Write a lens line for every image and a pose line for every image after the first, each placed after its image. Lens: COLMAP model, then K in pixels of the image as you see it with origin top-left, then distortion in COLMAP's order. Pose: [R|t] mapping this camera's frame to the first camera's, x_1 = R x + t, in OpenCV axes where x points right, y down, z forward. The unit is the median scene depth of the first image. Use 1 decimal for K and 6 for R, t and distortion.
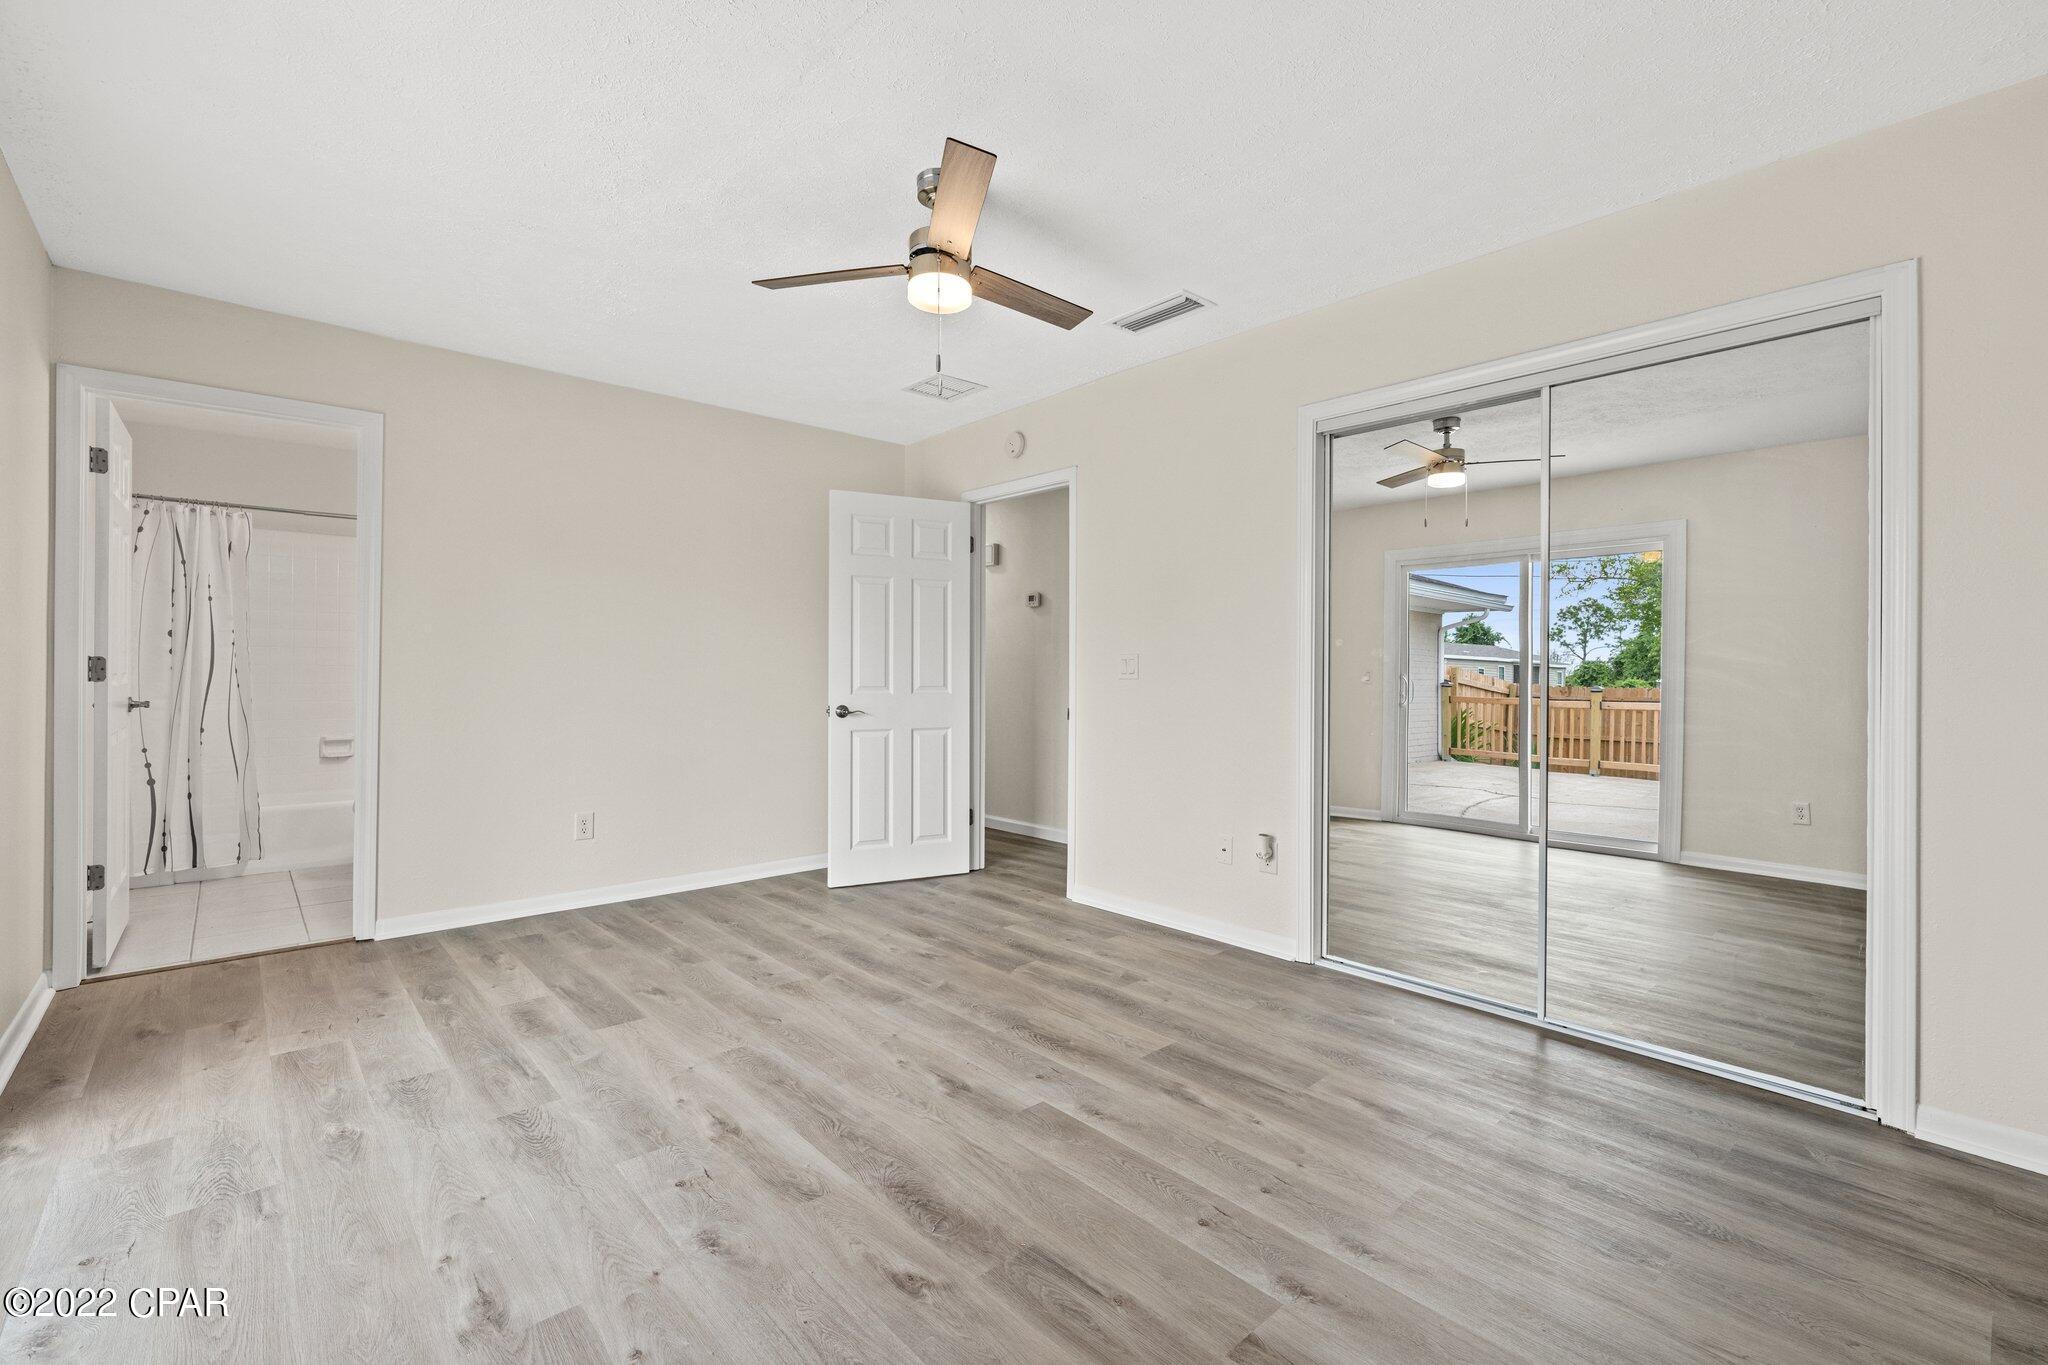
lens RADIAL K [[894.1, 0, 1027.0], [0, 894.1, 678.9], [0, 0, 1]] dist [0.001324, -0.000419]
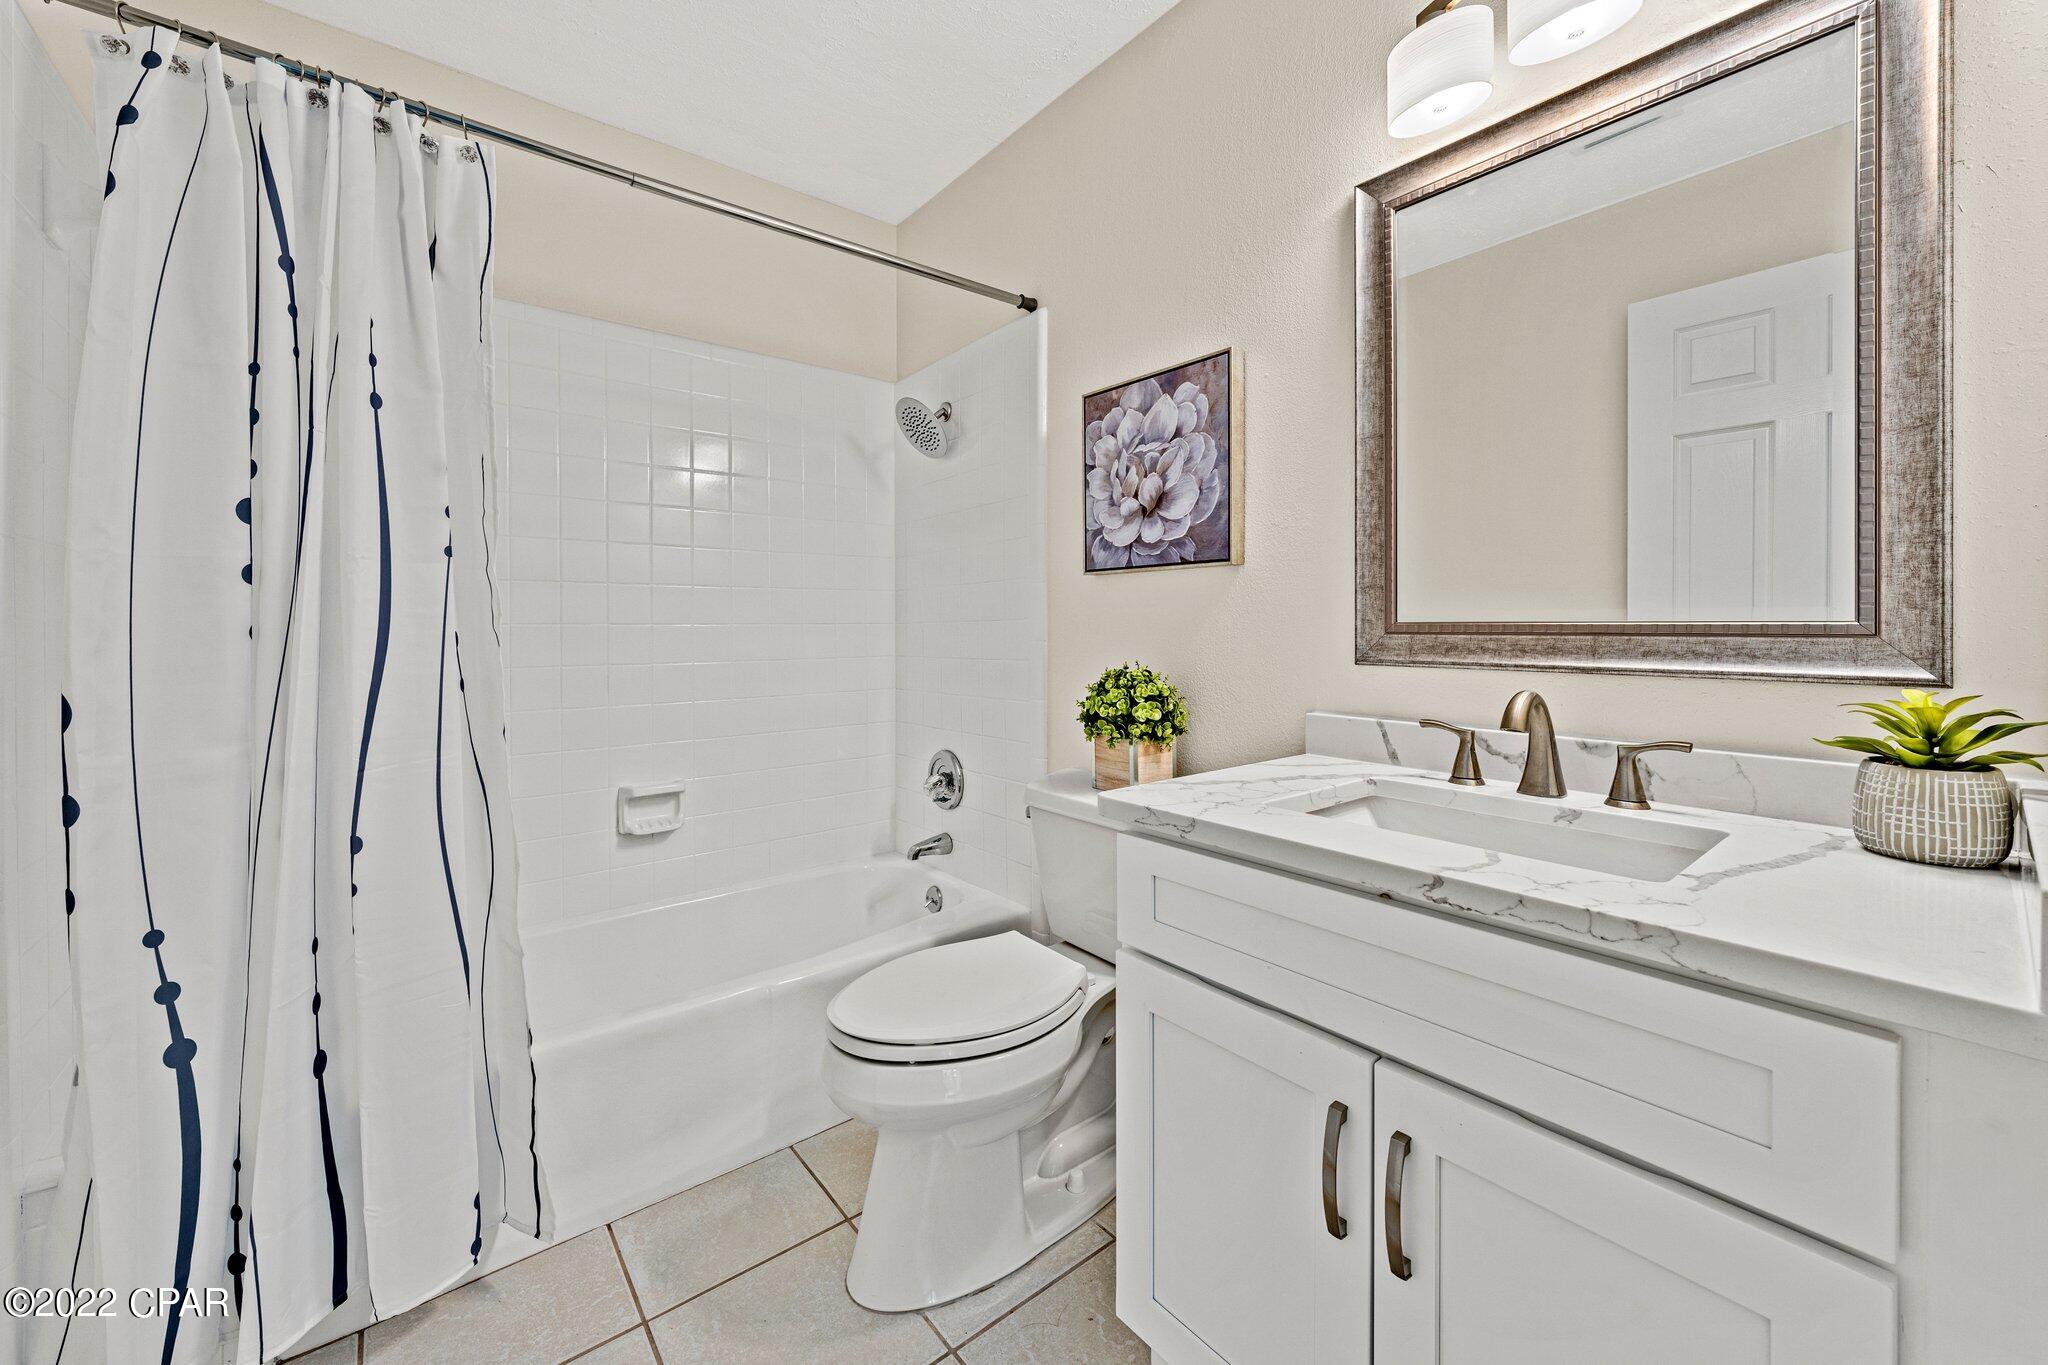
lens RADIAL K [[797.0, 0, 1026.3], [0, 797.0, 637.3], [0, 0, 1]] dist [-0.002848, -0.000425]
pose [[0.998791, -0.013219, -0.047341, -0.687795], [0.013314, 0.999910, 0.001692, -0.007358], [0.047314, -0.002320, 0.998877, 0.748500]]
